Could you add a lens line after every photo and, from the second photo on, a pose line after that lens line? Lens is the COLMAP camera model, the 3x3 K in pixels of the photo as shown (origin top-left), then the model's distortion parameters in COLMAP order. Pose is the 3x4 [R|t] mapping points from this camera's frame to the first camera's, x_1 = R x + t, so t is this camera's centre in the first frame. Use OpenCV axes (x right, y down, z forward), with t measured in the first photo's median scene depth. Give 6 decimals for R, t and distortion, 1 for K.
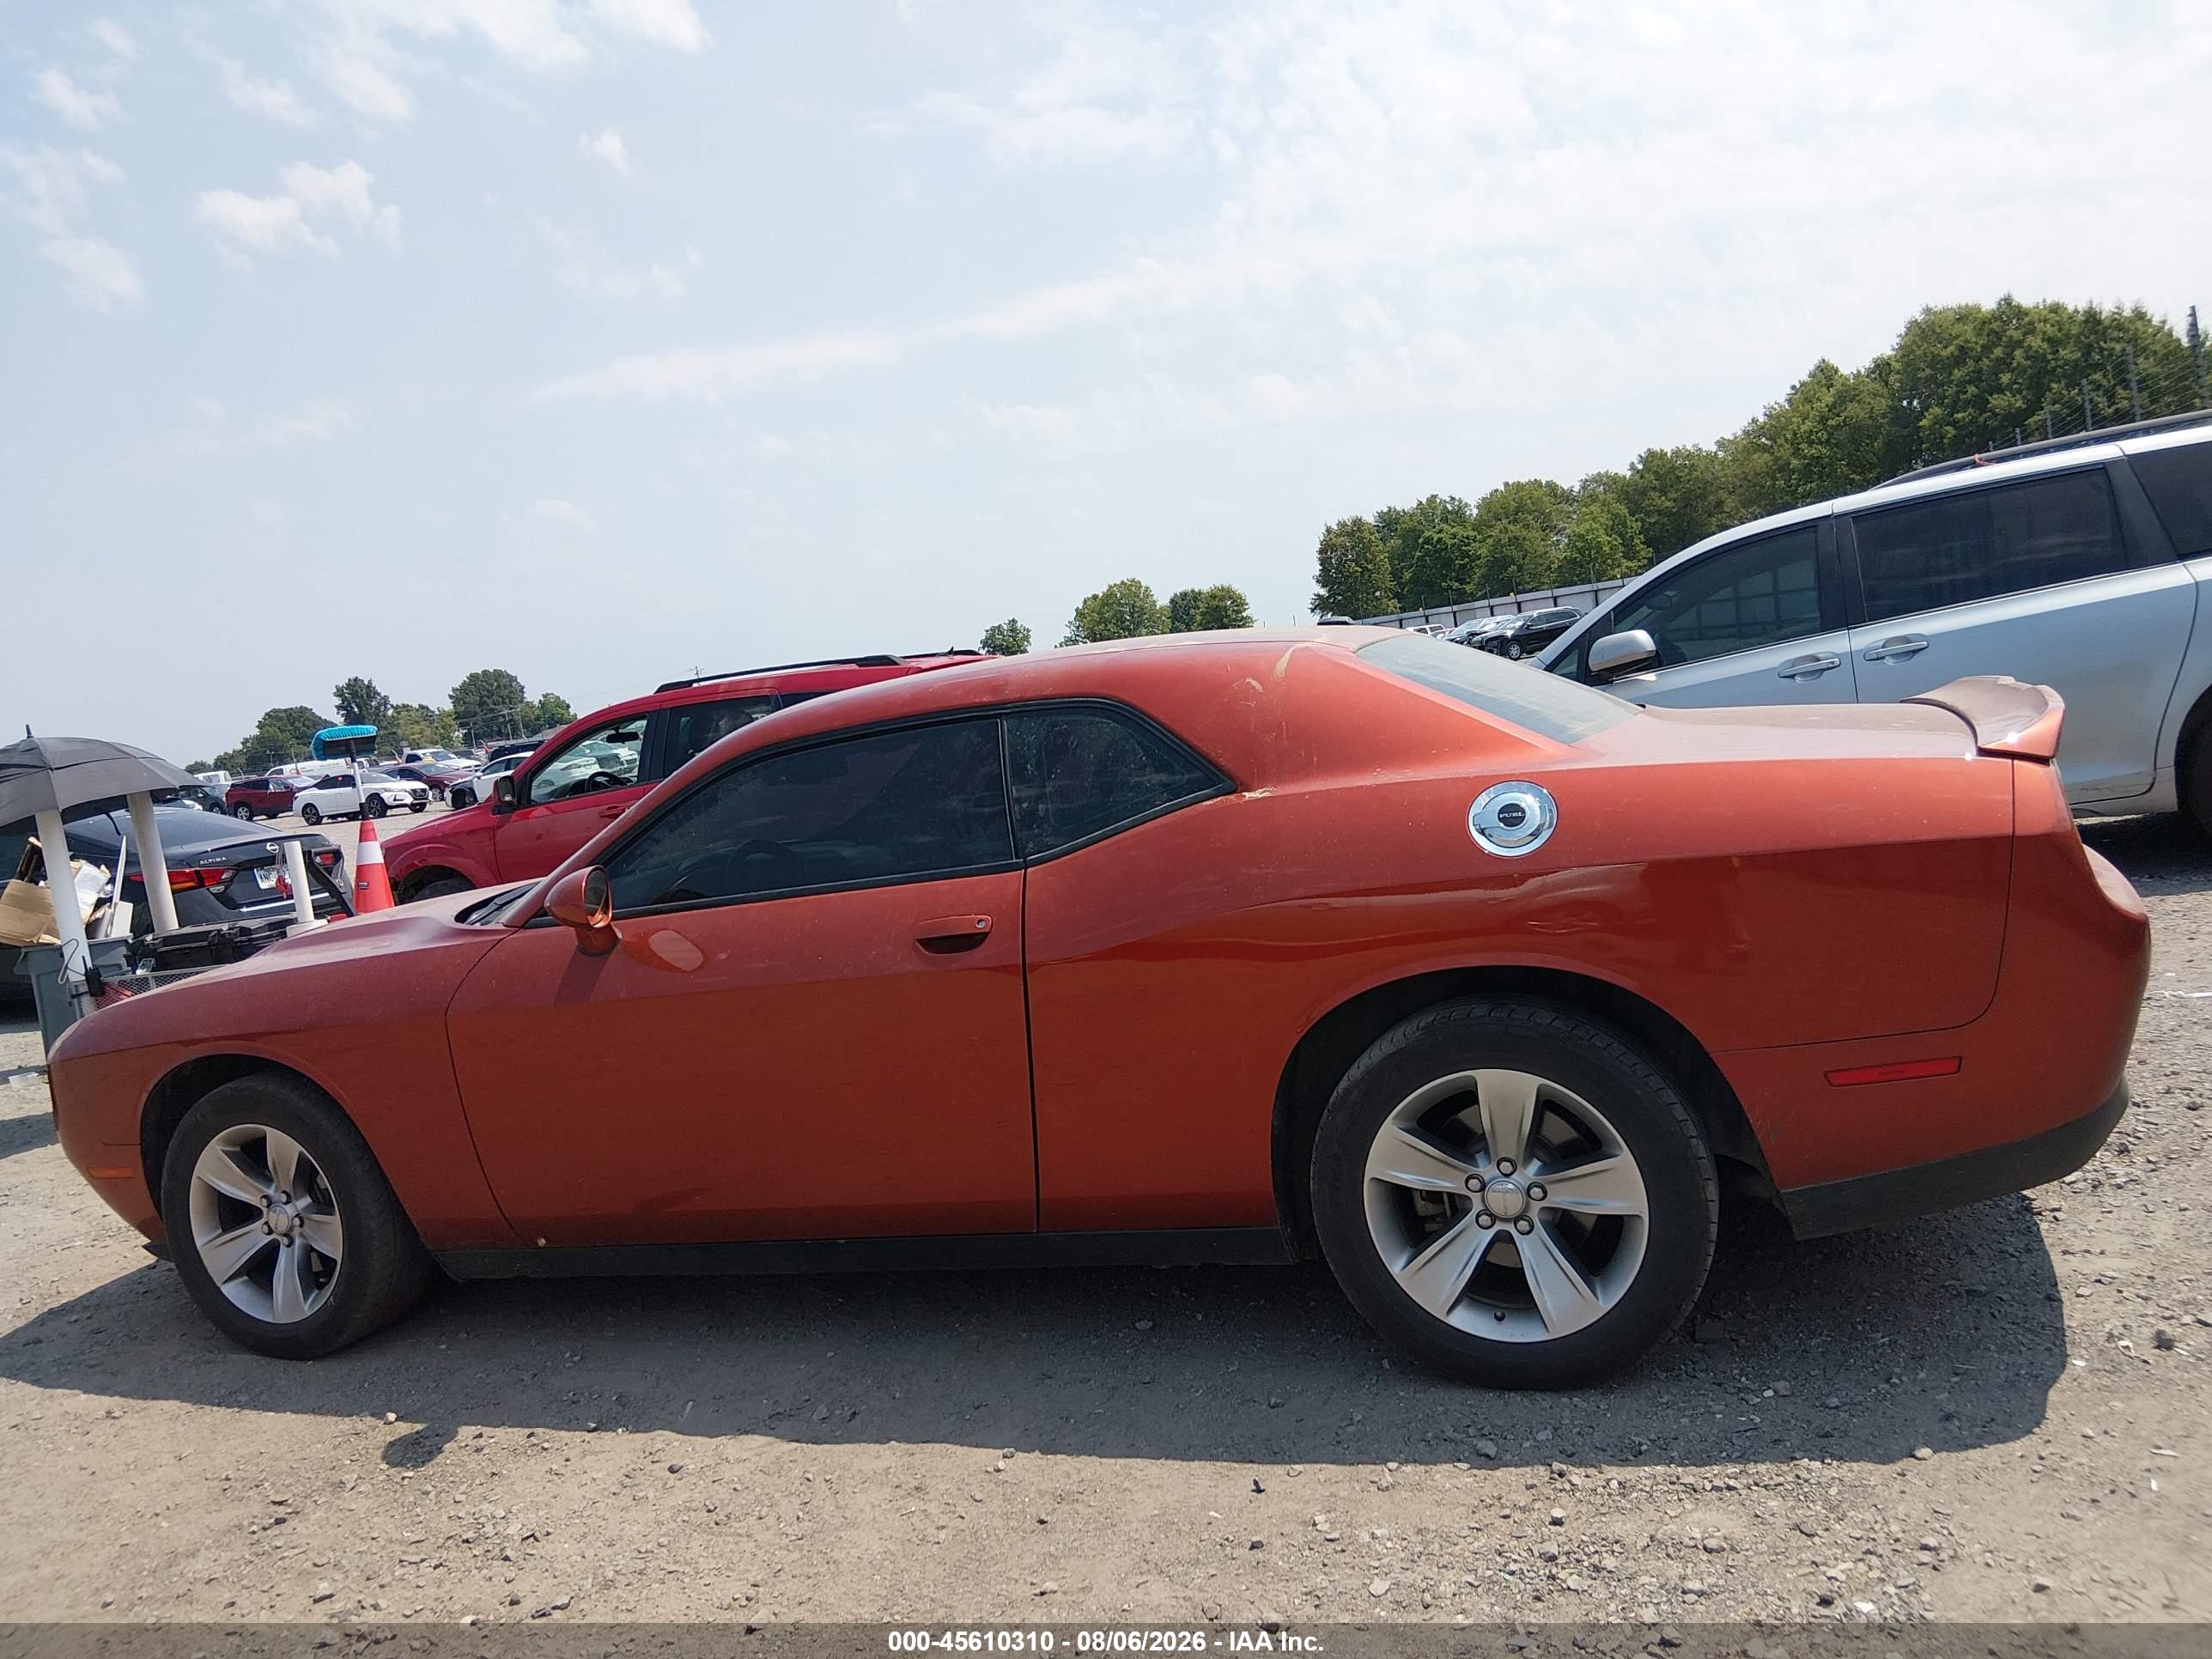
lens RADIAL K [[1676.1, 0, 1112.7], [0, 1676.1, 848.8], [0, 0, 1]] dist [0.071623, -0.119607]
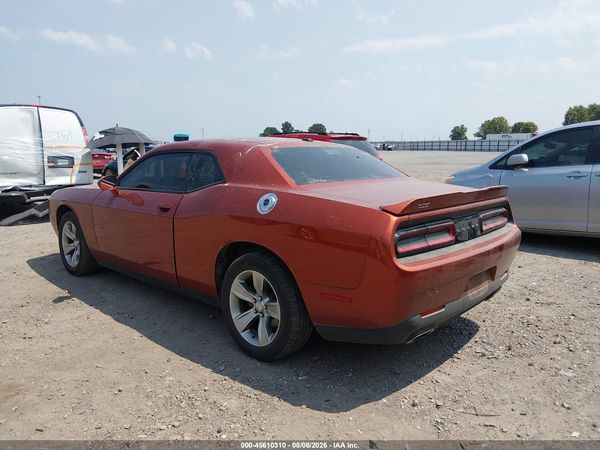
lens RADIAL K [[454.6, 0, 298.7], [0, 454.6, 227.5], [0, 0, 1]] dist [0.071623, -0.119607]
pose [[0.914552, 0.198643, -0.352329, 0.293728], [-0.162048, 0.978075, 0.130806, -0.047467], [0.370587, -0.062535, 0.926690, 0.064722]]
